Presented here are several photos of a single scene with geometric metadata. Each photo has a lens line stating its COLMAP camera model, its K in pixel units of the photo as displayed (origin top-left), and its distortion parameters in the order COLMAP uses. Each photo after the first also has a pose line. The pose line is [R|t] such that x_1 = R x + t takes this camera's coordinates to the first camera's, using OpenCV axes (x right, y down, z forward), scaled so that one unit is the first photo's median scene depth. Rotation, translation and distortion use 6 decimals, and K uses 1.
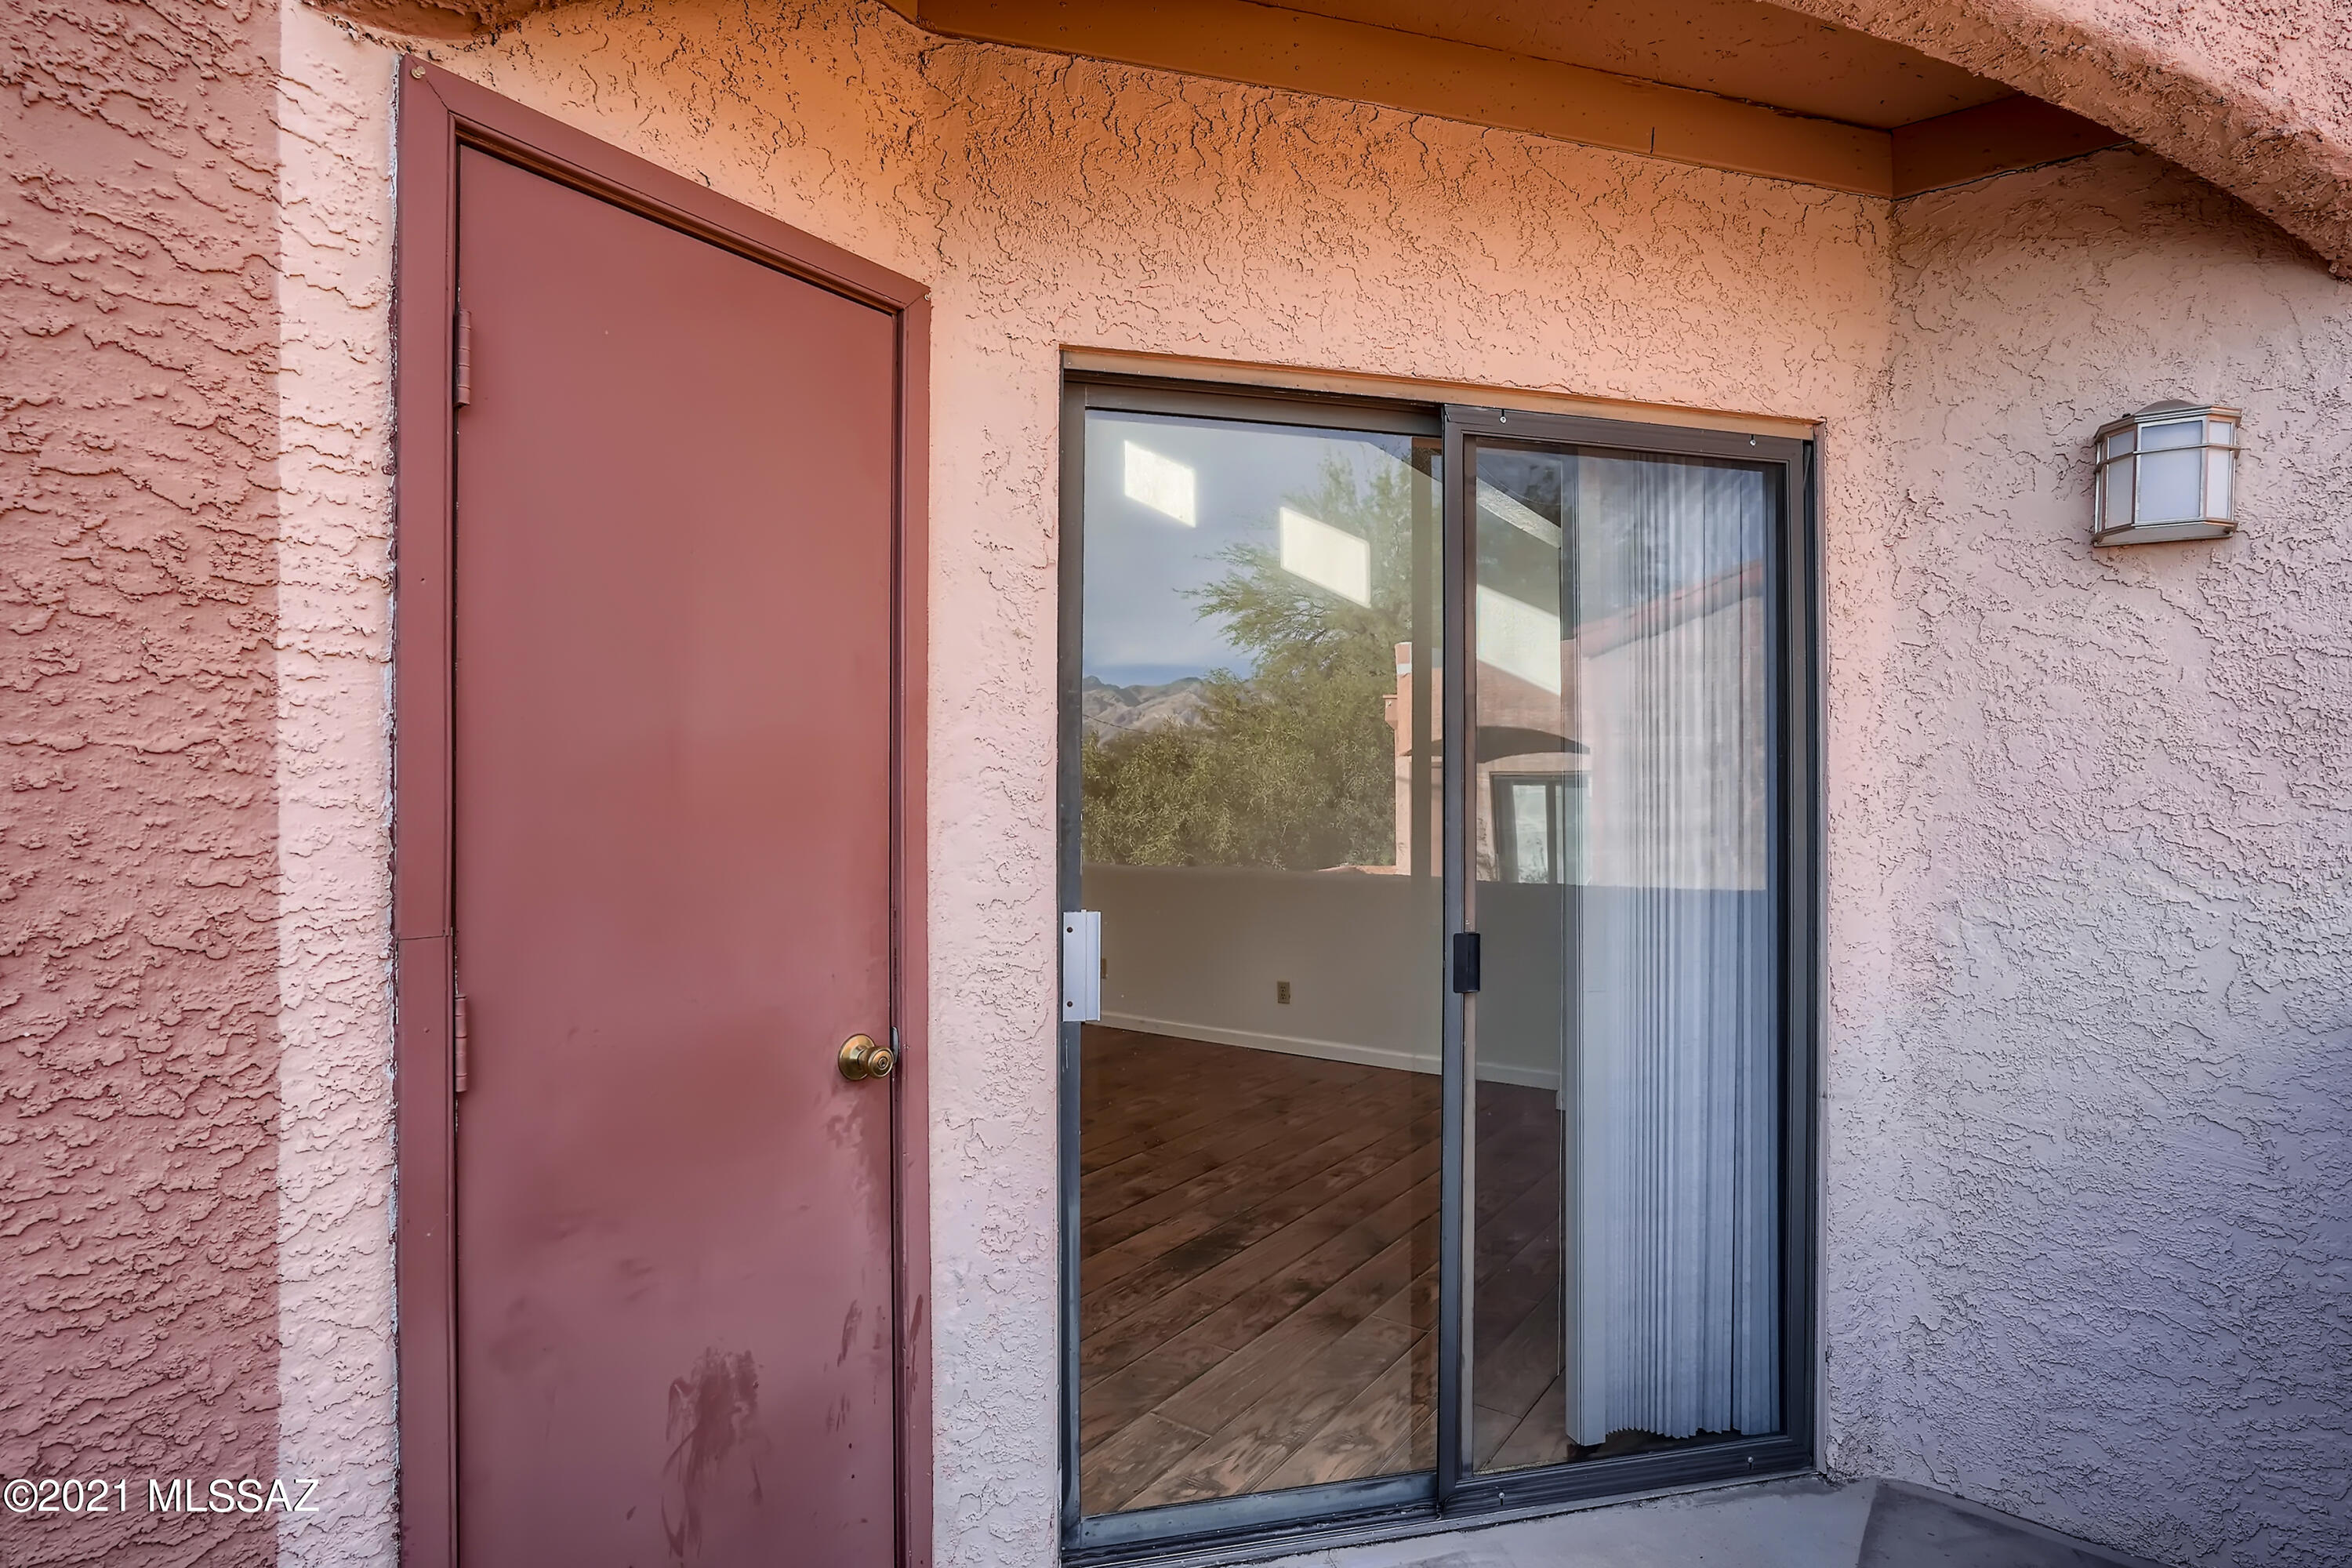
lens RADIAL K [[1178.5, 0, 1182.6], [0, 1178.5, 784.5], [0, 0, 1]] dist [-0.039248, 0.025424]
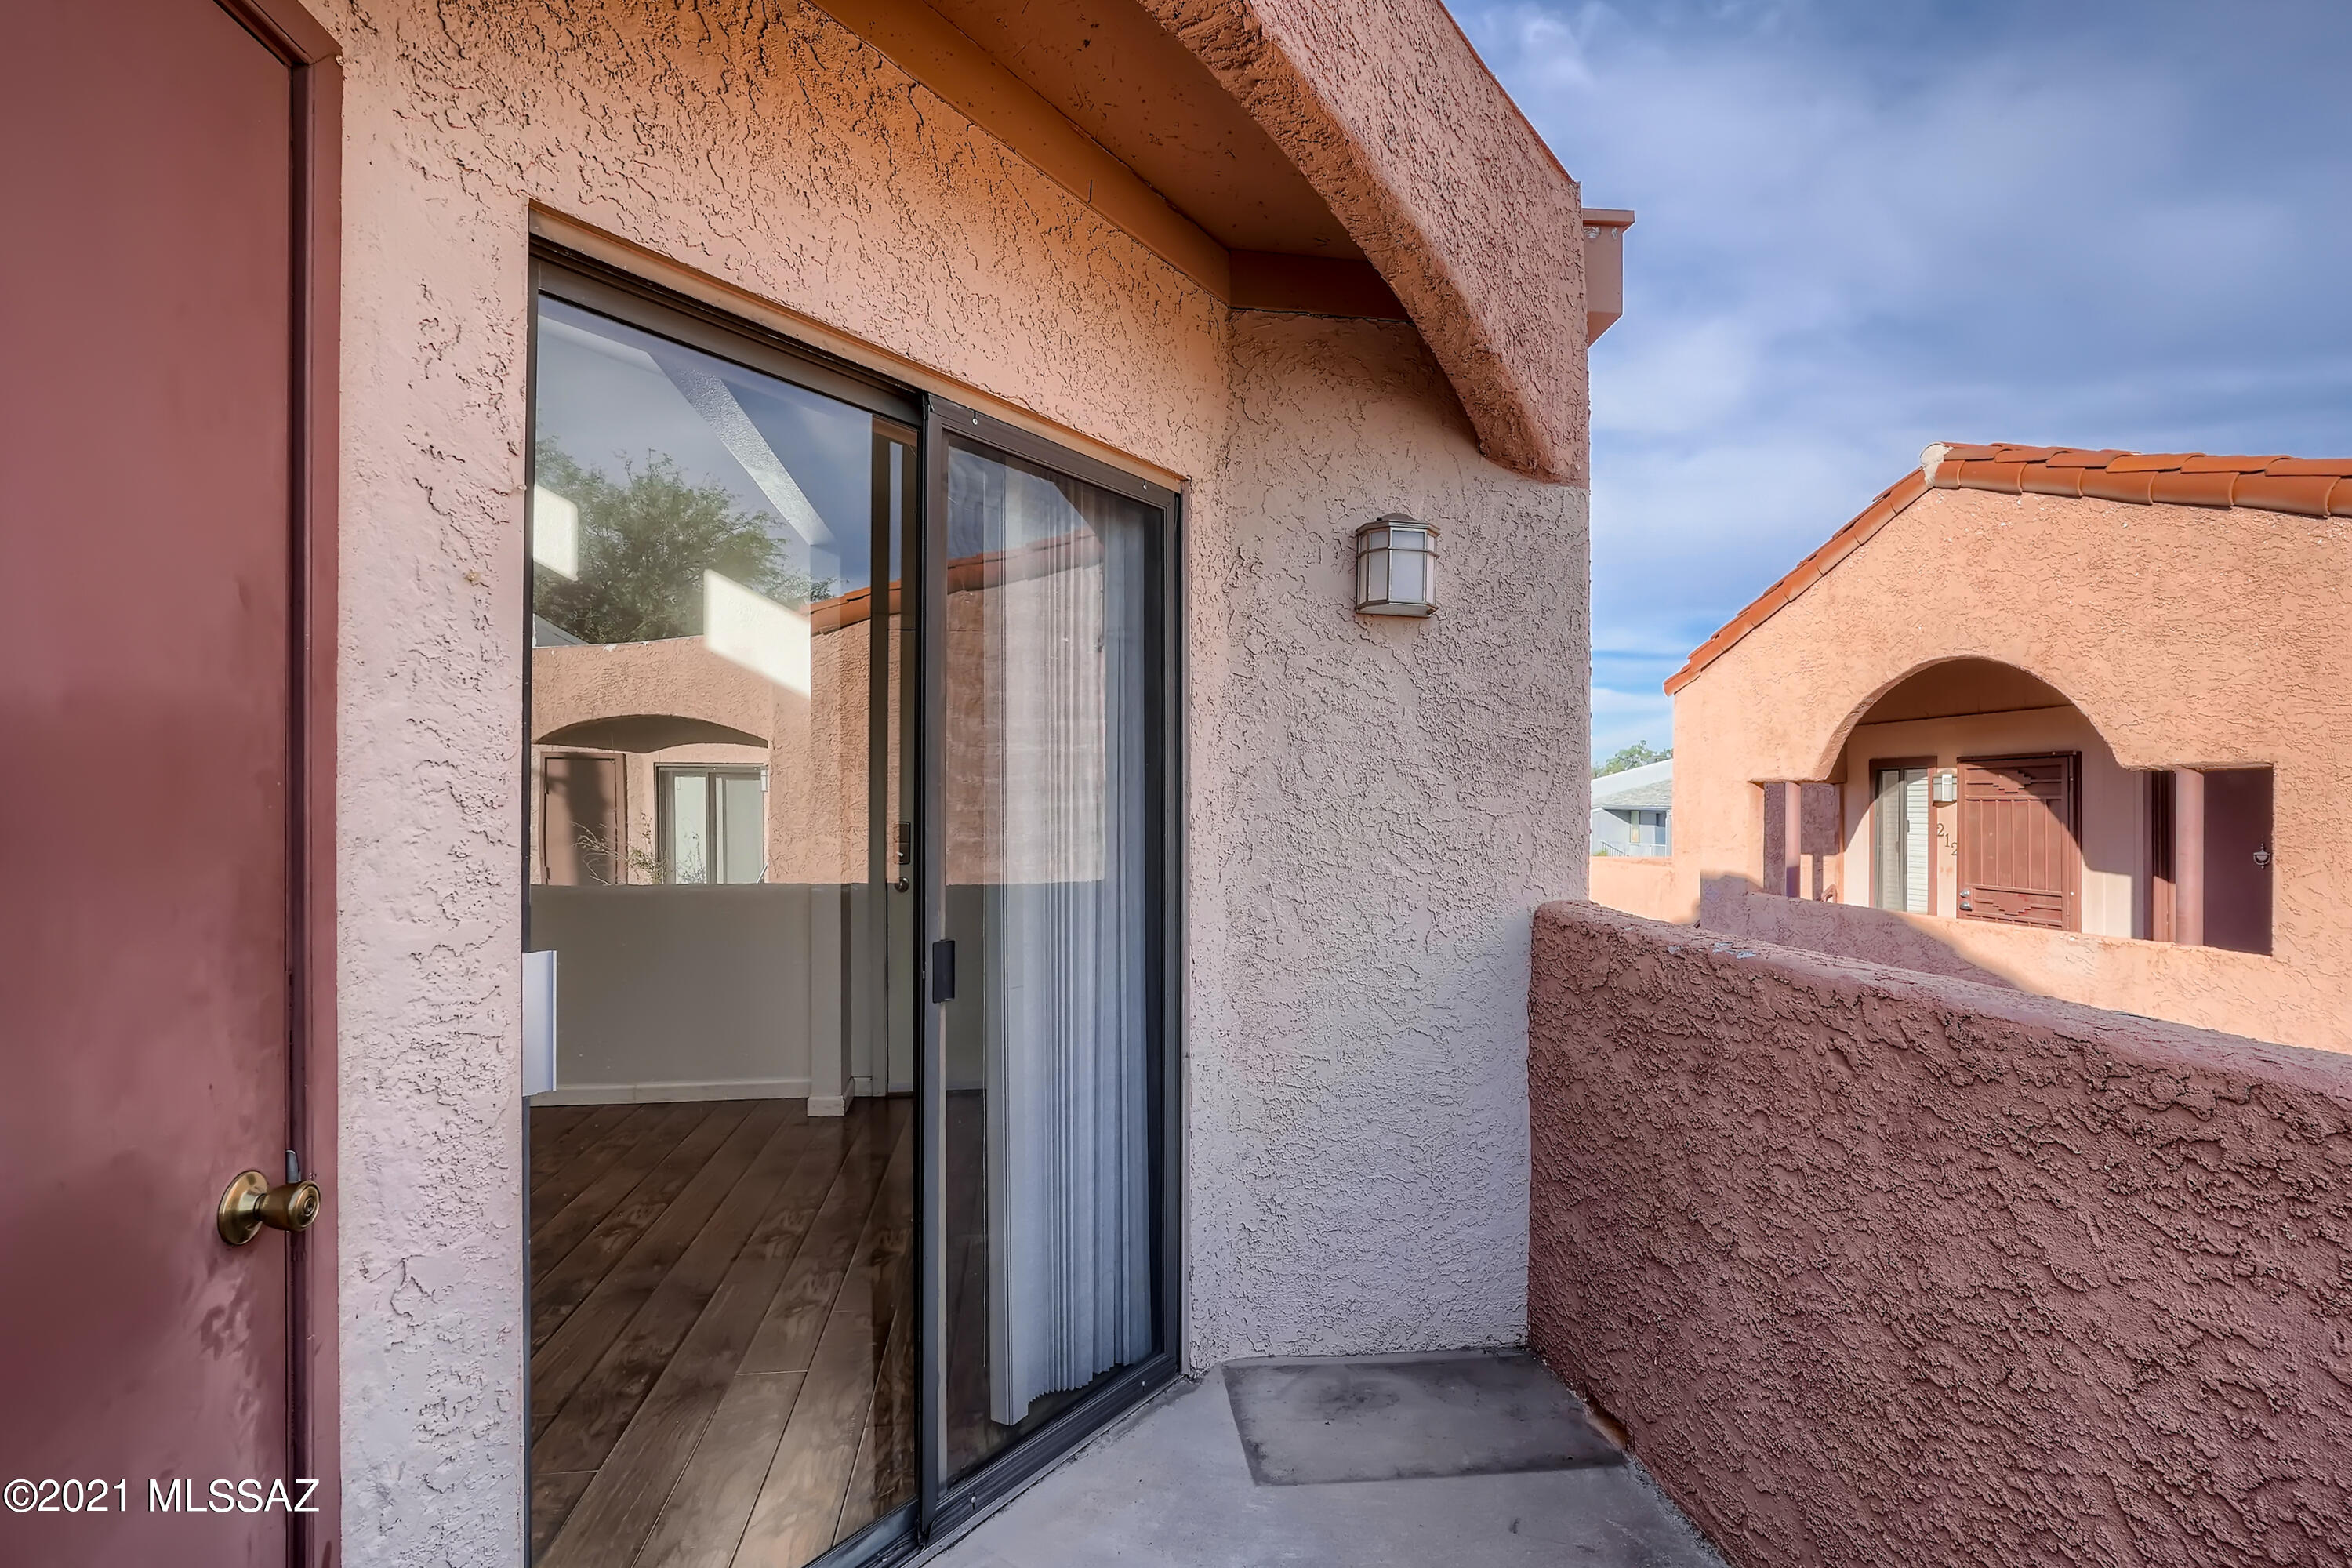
lens RADIAL K [[1189.8, 0, 1179.8], [0, 1189.8, 792.9], [0, 0, 1]] dist [-0.042356, 0.034887]
pose [[0.723196, 0.004122, 0.690630, -0.302520], [-0.009847, 0.999942, 0.004343, -0.002417], [-0.690572, -0.009941, 0.723195, 0.155121]]
